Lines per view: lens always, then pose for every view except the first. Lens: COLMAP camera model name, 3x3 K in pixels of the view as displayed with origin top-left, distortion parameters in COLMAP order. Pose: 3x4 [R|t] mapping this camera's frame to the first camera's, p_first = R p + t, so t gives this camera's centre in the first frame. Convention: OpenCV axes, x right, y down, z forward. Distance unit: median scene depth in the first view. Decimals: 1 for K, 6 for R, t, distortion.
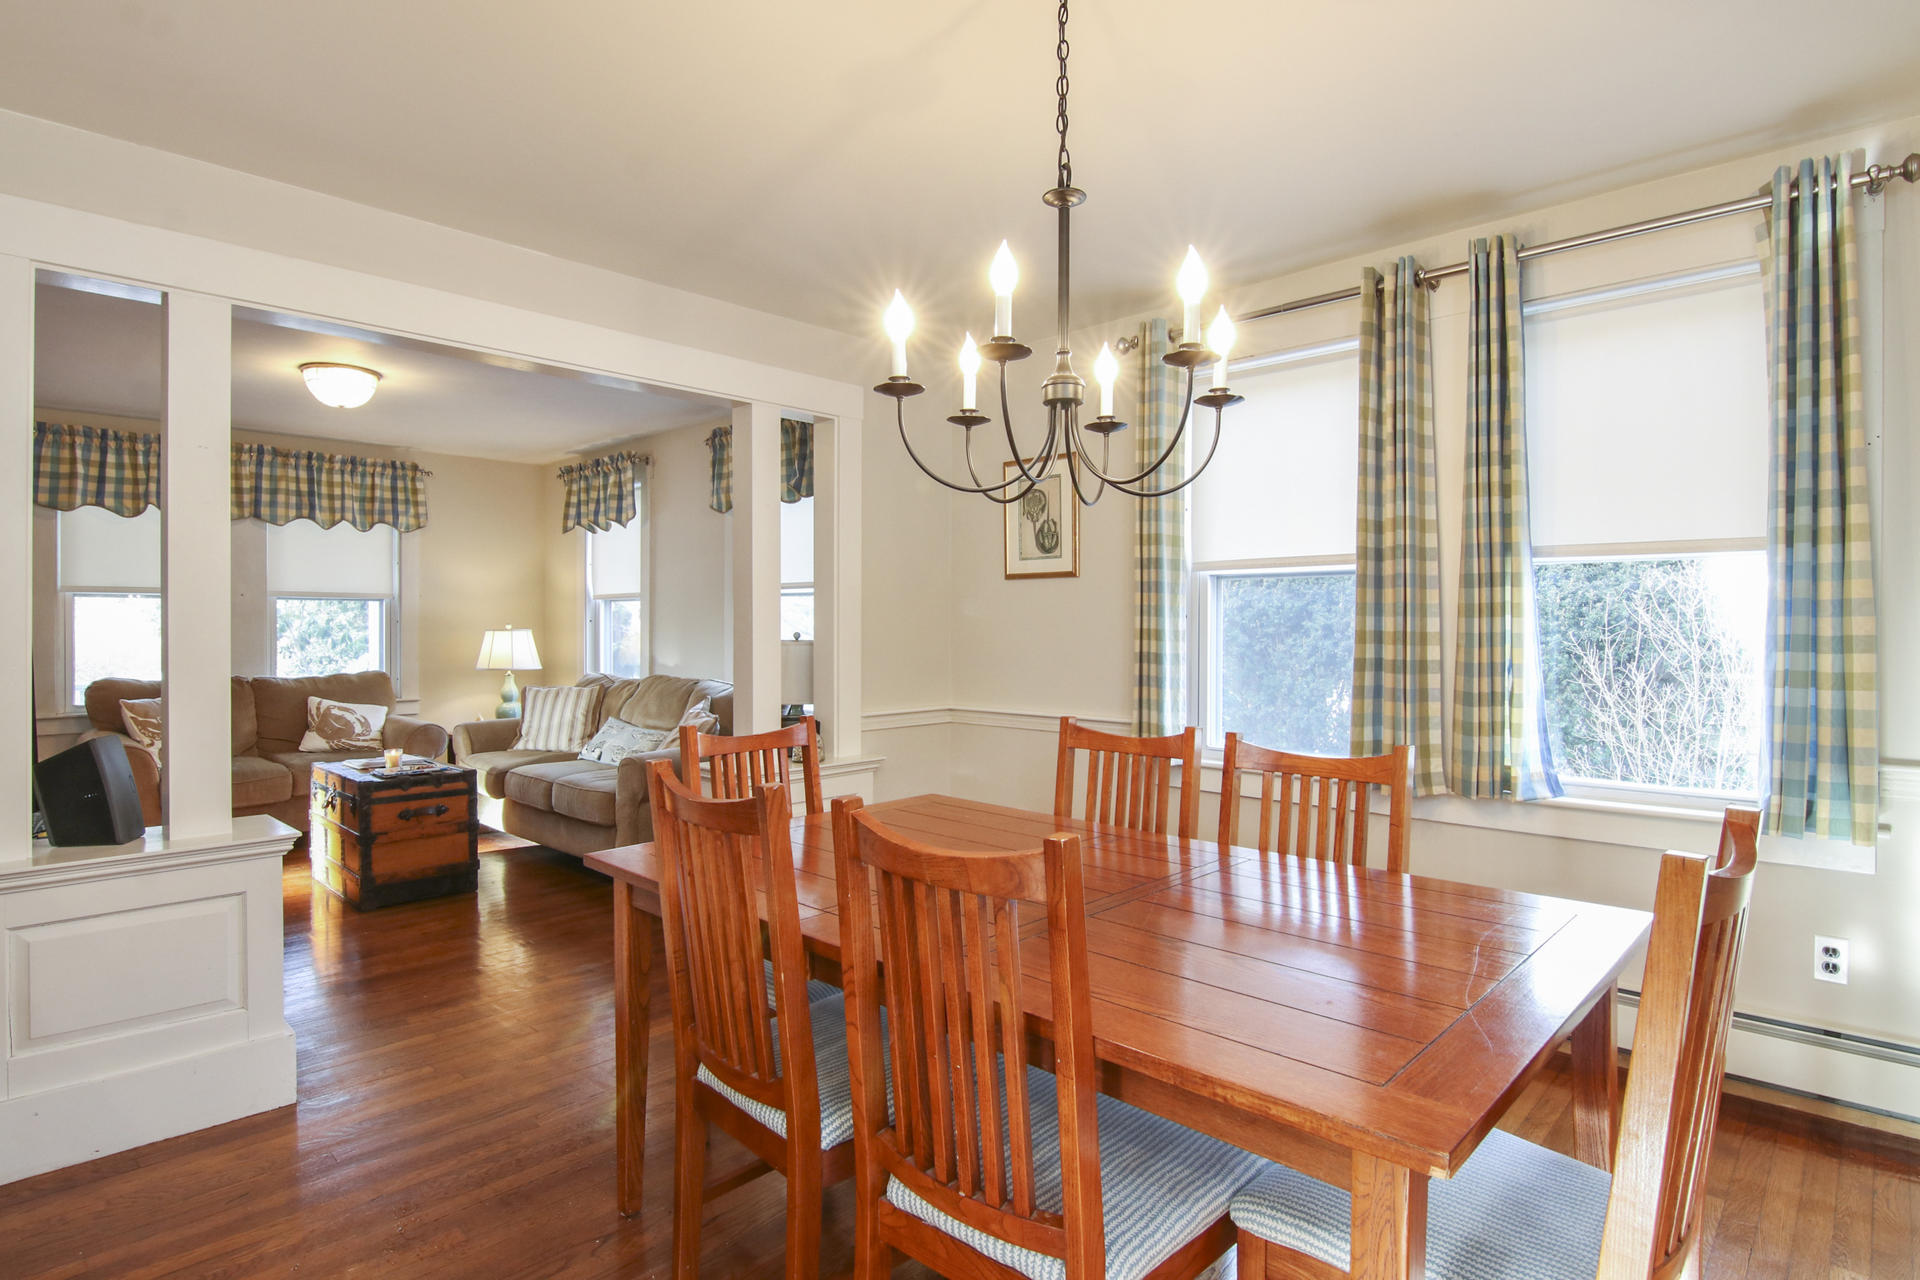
lens RADIAL K [[990.2, 0, 944.1], [0, 990.2, 636.9], [0, 0, 1]] dist [-0.011313, -0.004448]
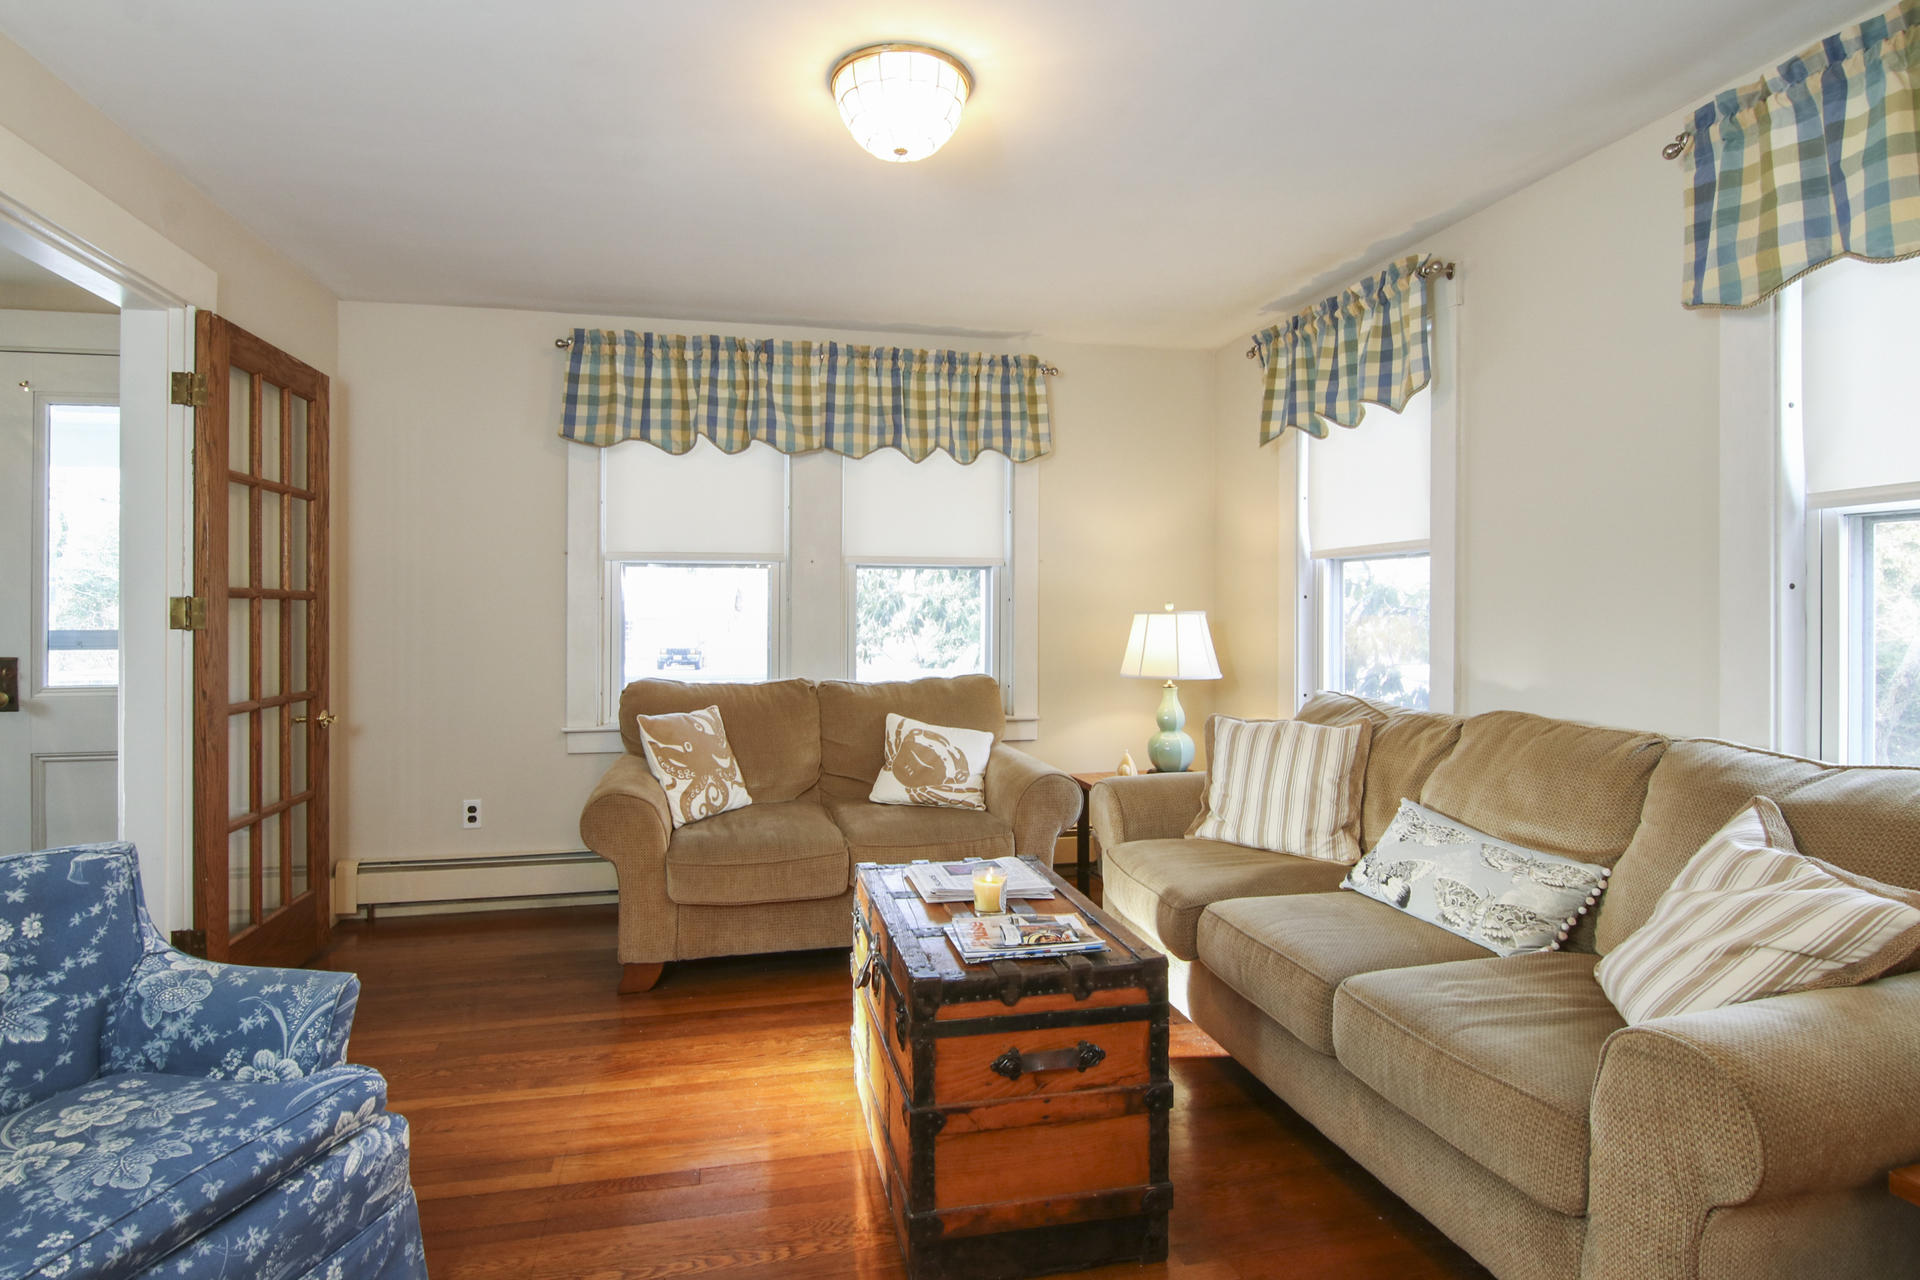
lens RADIAL K [[990.2, 0, 957.1], [0, 990.2, 631.4], [0, 0, 1]] dist [-0.011313, -0.004448]
pose [[0.843296, 0.011493, -0.537327, -0.241481], [-0.004981, 0.999896, 0.013569, -0.002930], [0.537427, -0.008767, 0.843265, 0.448922]]
